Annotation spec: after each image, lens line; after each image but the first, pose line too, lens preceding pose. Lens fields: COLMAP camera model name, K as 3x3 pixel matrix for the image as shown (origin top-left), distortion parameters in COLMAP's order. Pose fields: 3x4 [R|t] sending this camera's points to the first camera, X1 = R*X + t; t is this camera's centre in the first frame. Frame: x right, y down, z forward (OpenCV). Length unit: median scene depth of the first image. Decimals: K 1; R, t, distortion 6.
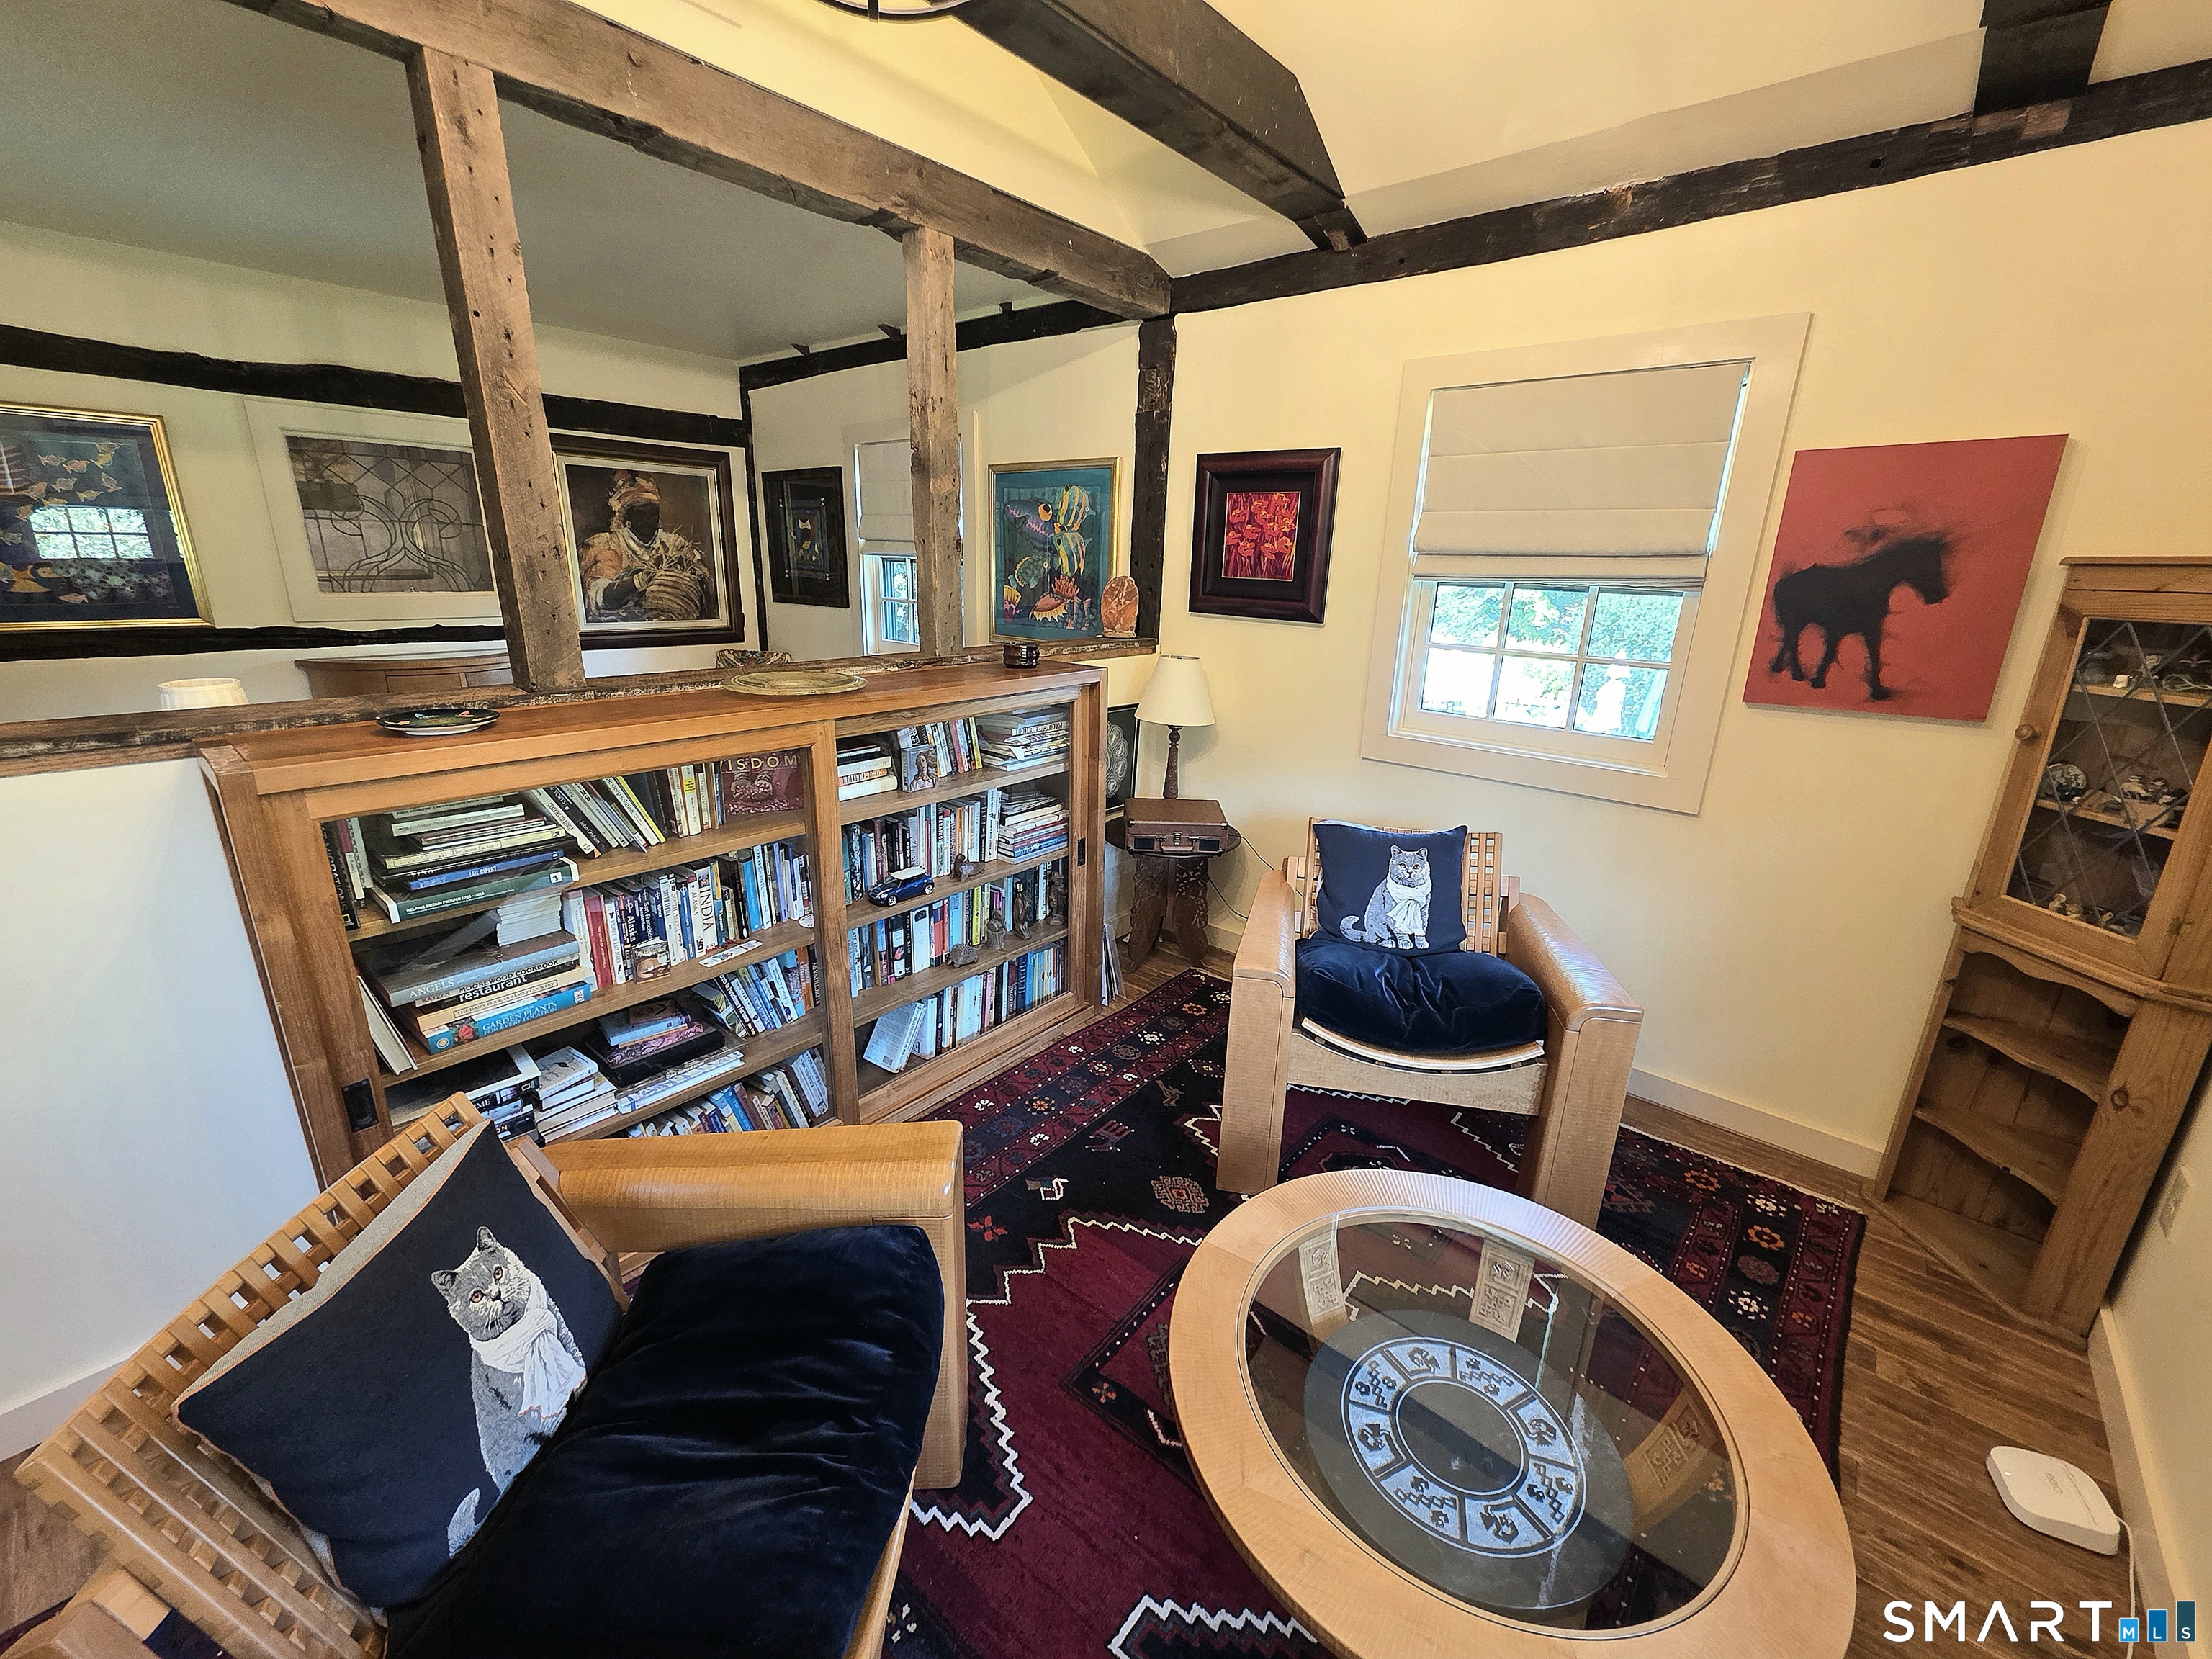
lens RADIAL K [[879.8, 0, 1103.3], [0, 879.8, 818.2], [0, 0, 1]] dist [0.001319, 0.000464]
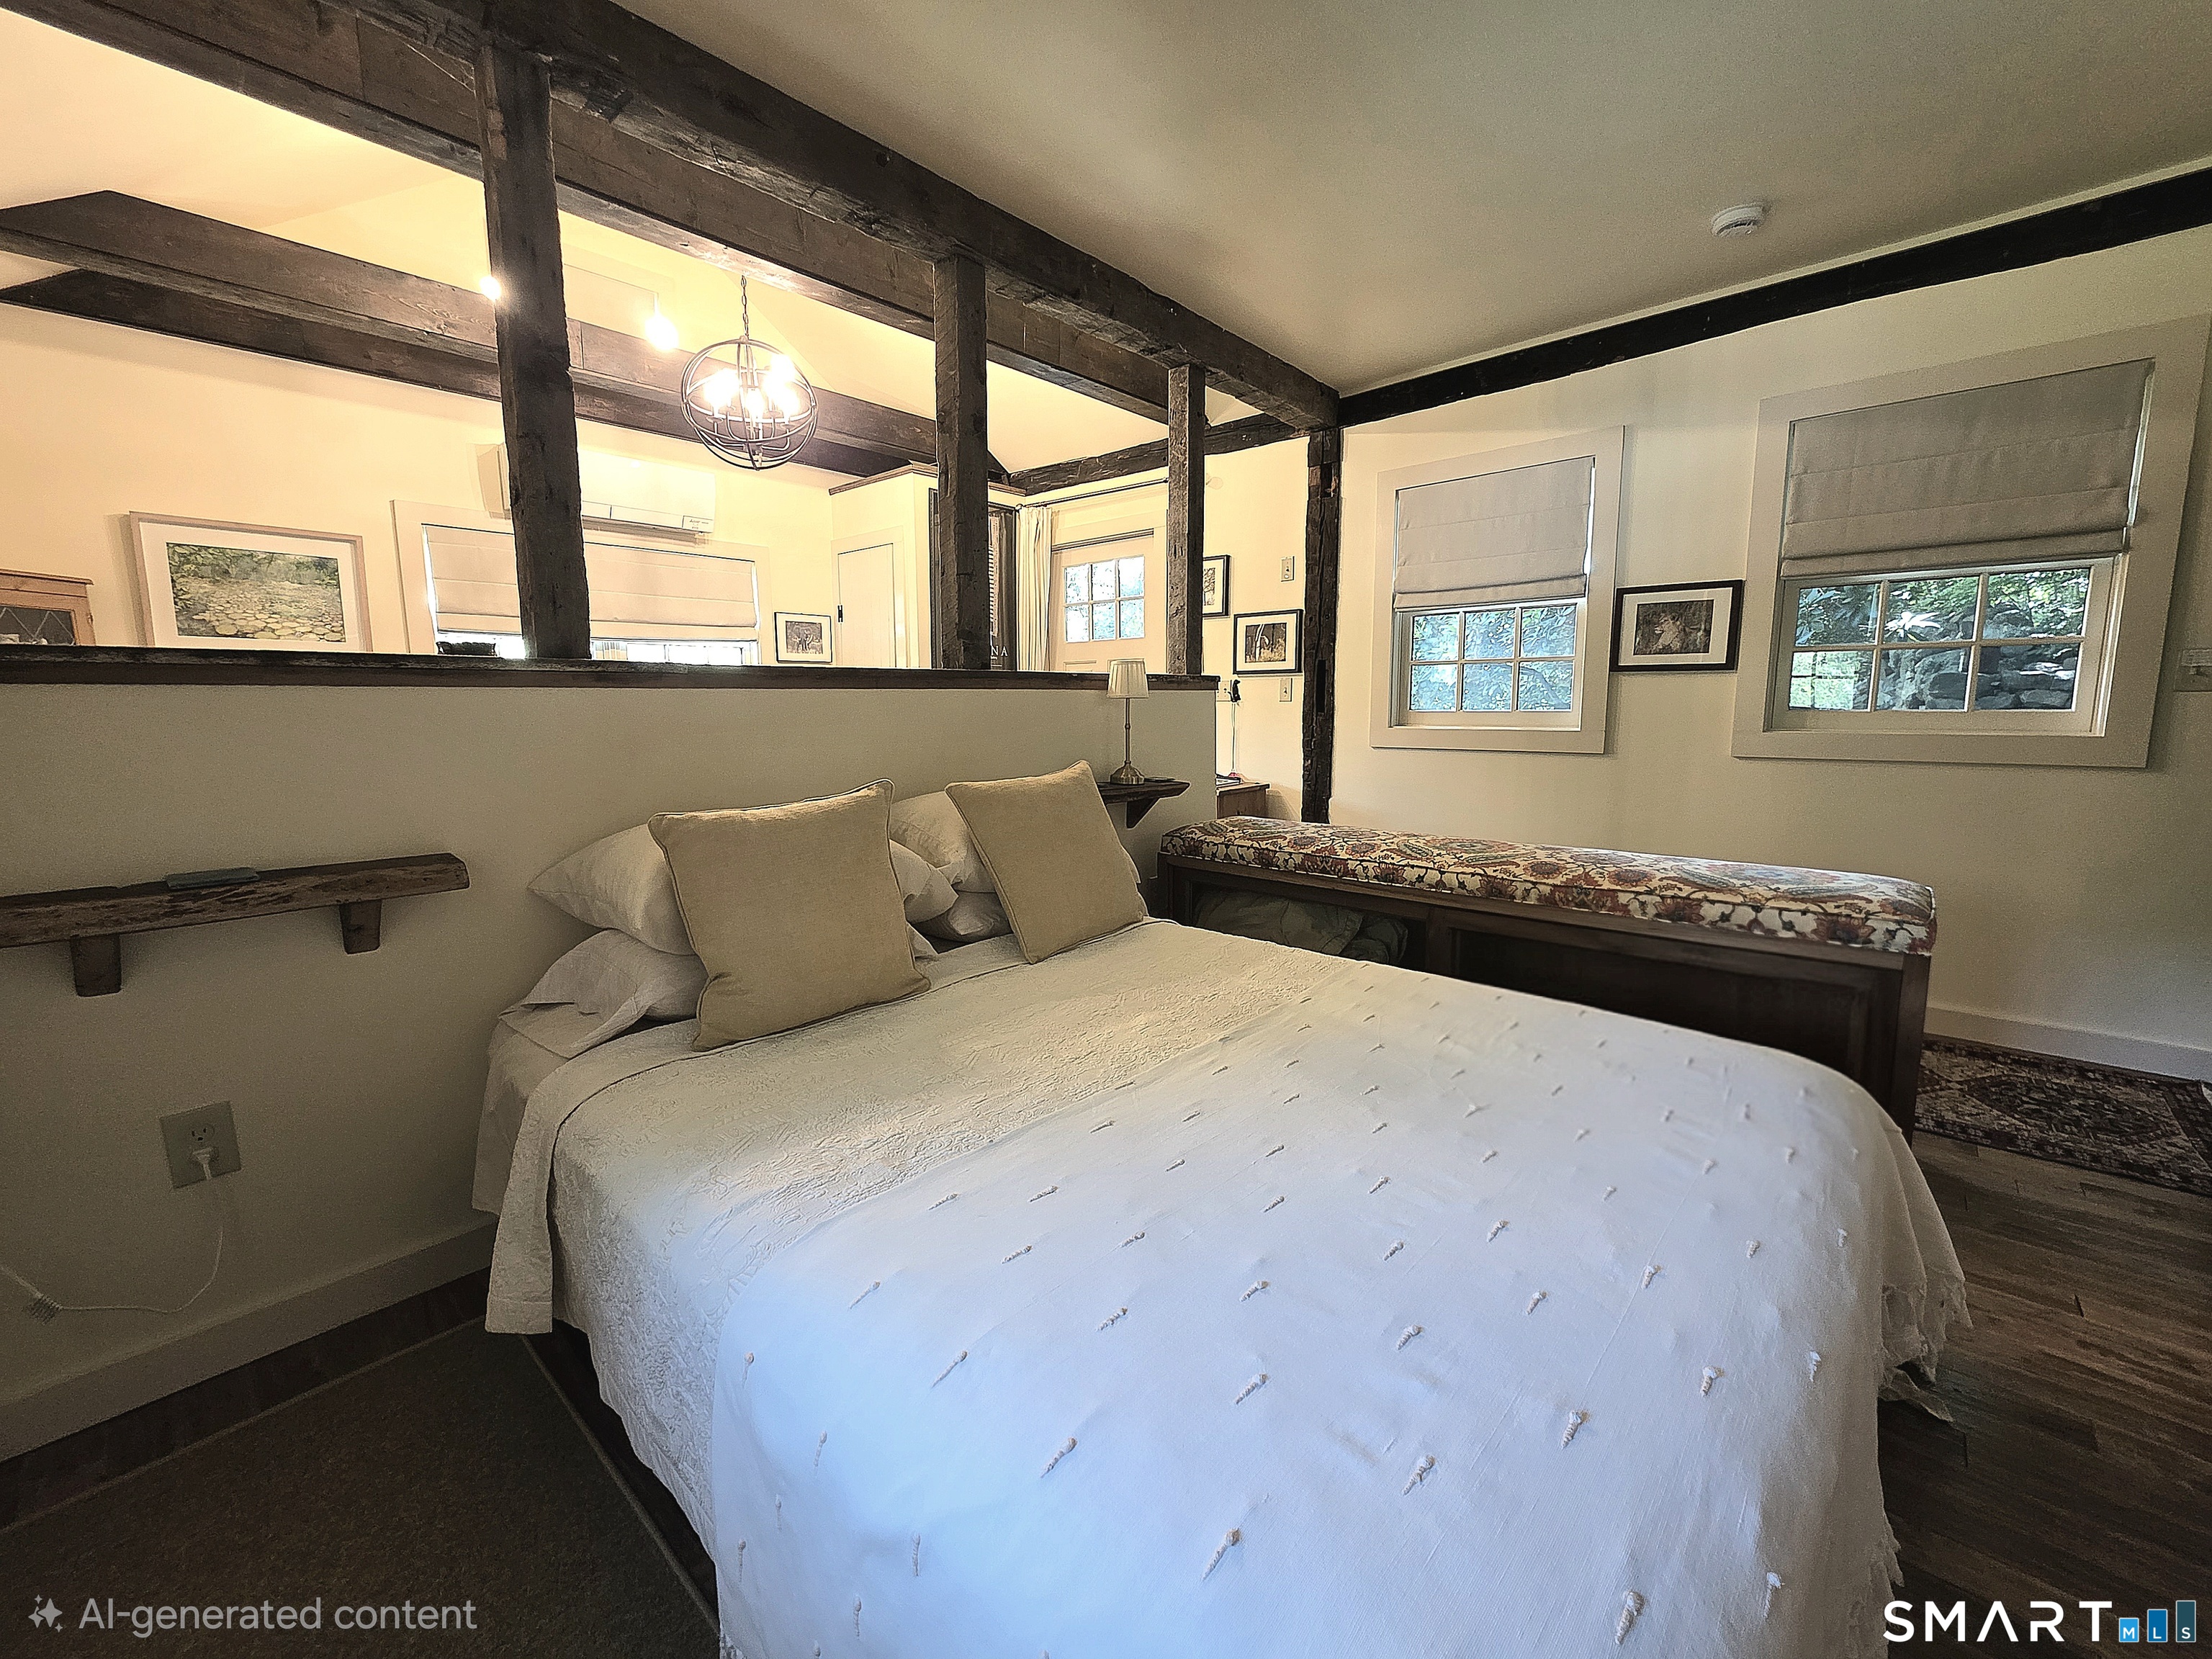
lens RADIAL K [[879.8, 0, 1108.3], [0, 879.8, 811.9], [0, 0, 1]] dist [0.001319, 0.000464]
pose [[-0.999489, -0.022355, 0.022863, -0.726309], [-0.011059, 0.912553, 0.408809, -0.417198], [-0.030003, 0.408347, -0.912334, 1.900596]]
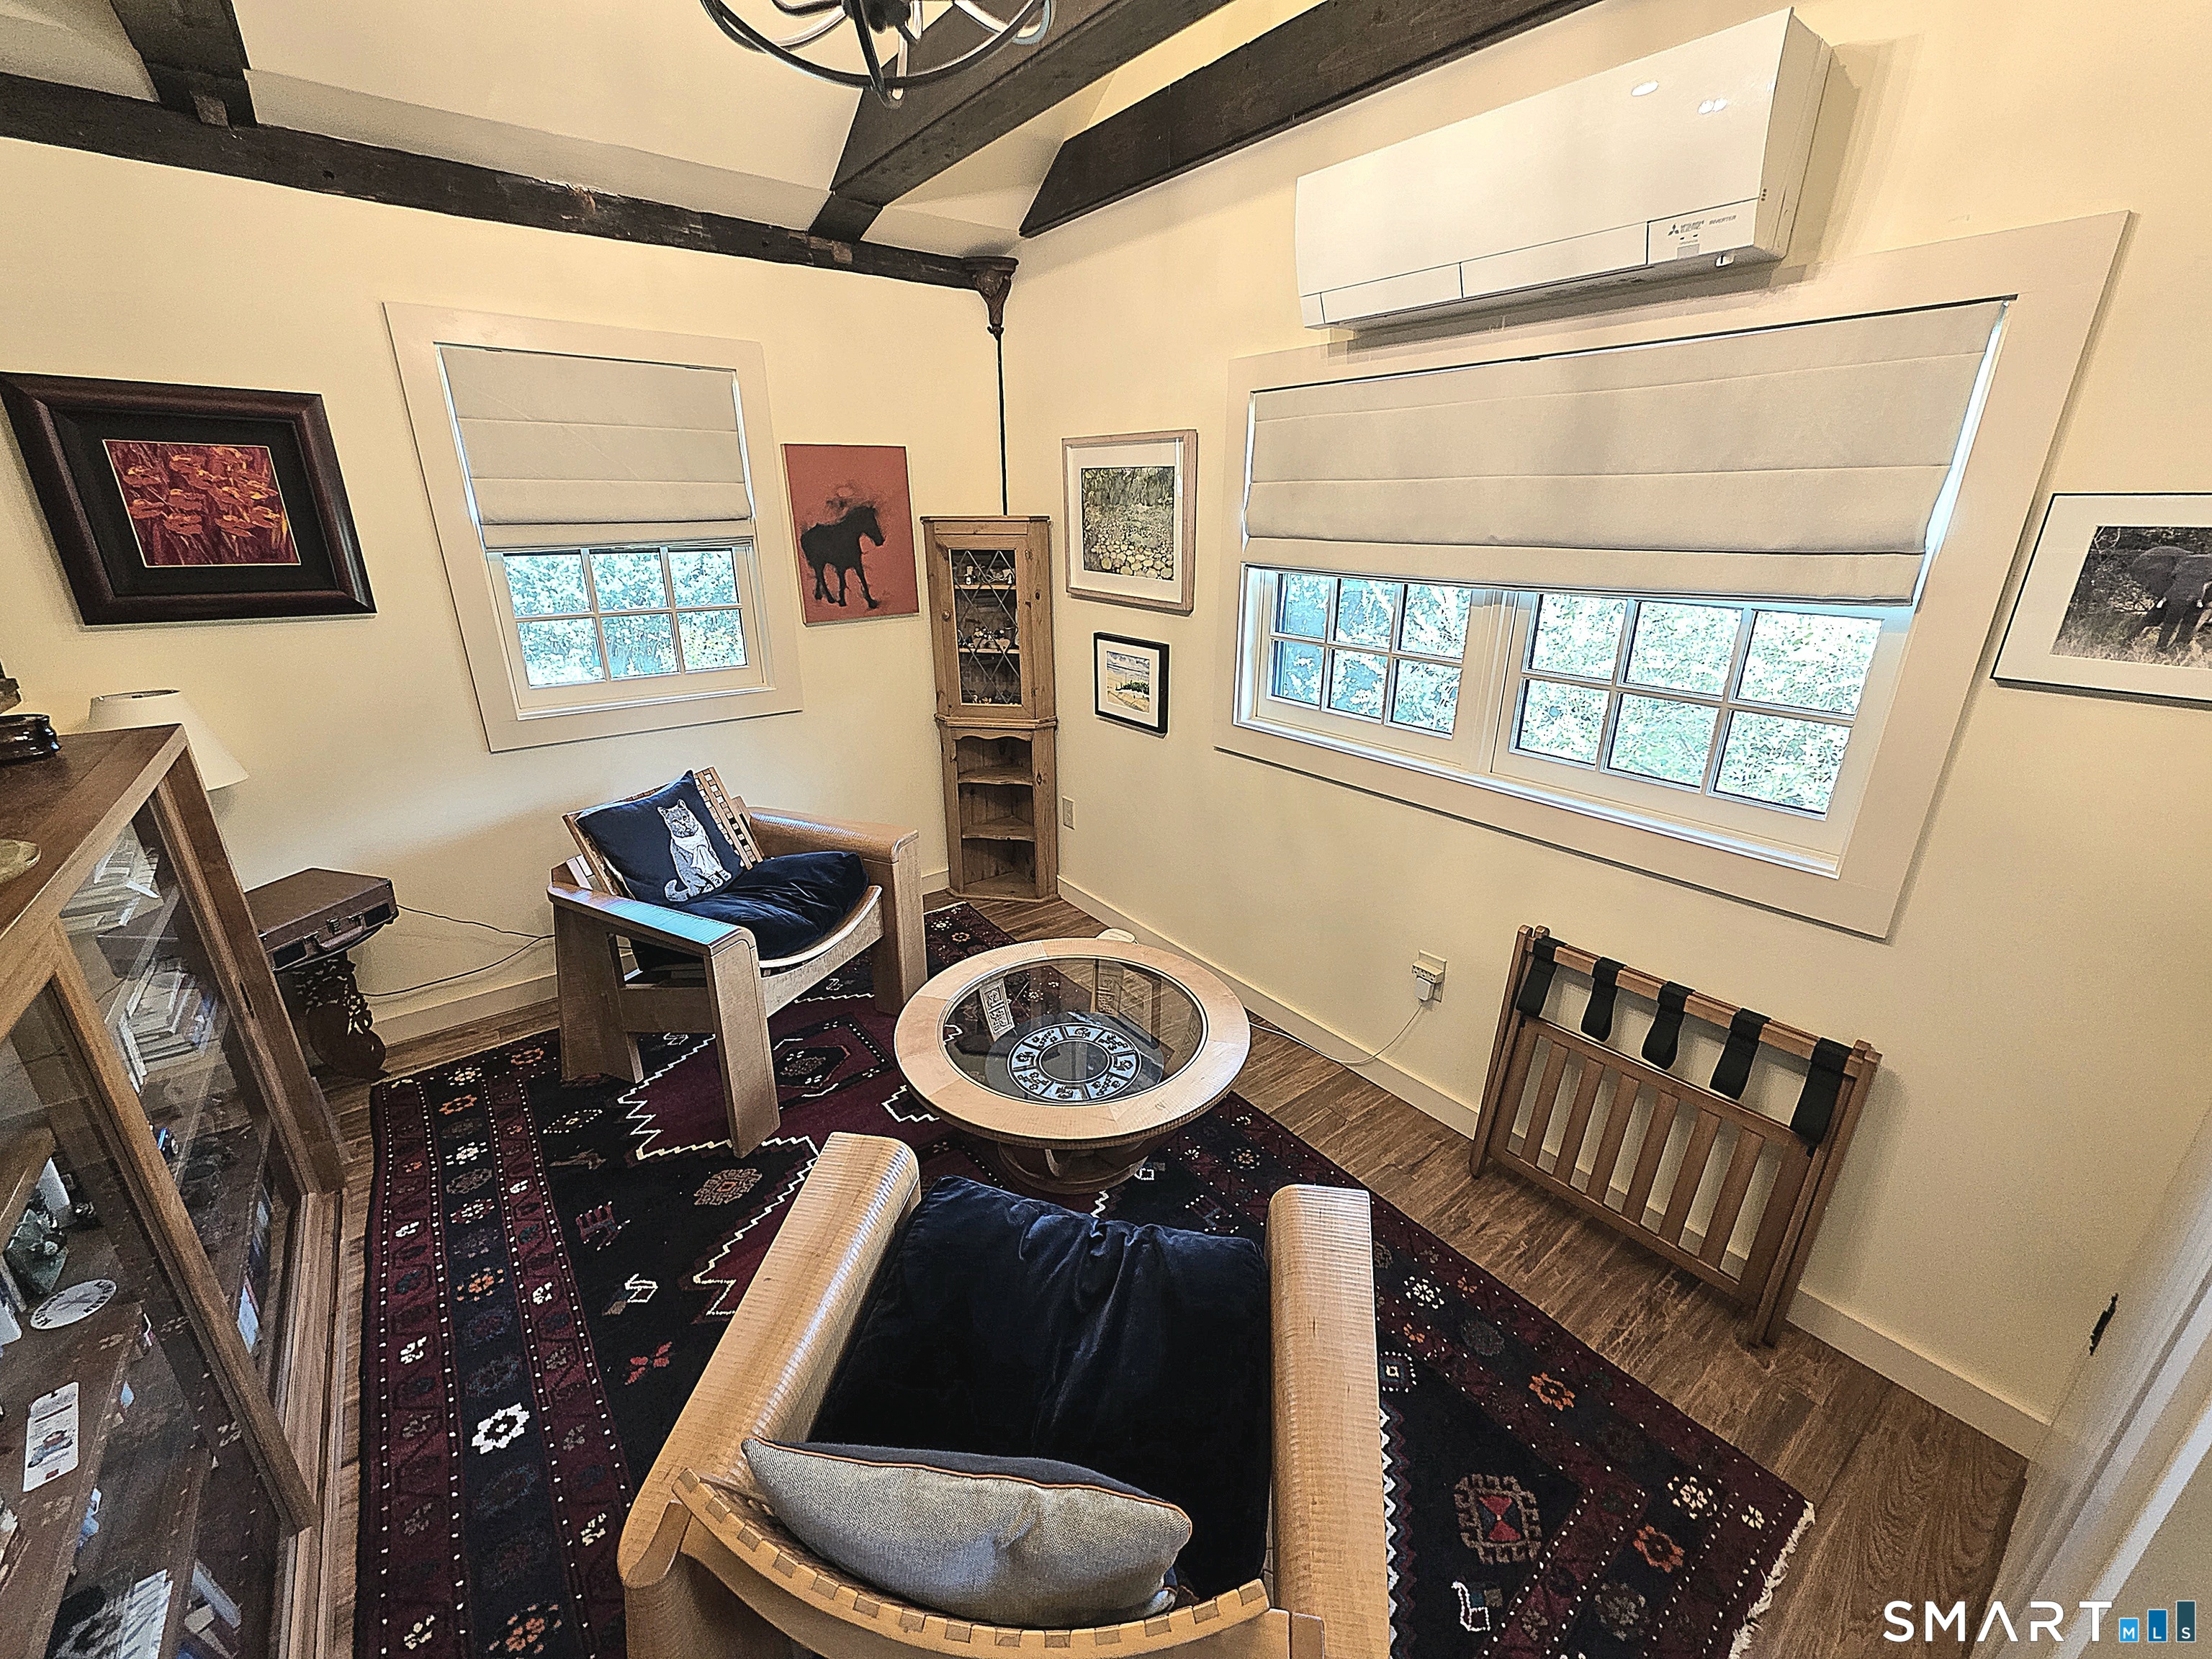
lens RADIAL K [[879.8, 0, 1104.4], [0, 879.8, 817.9], [0, 0, 1]] dist [0.001319, 0.000464]
pose [[0.193979, -0.352342, 0.915548, -0.549362], [0.281708, 0.913973, 0.292050, -0.118116], [-0.939687, 0.201266, 0.276549, 0.213277]]
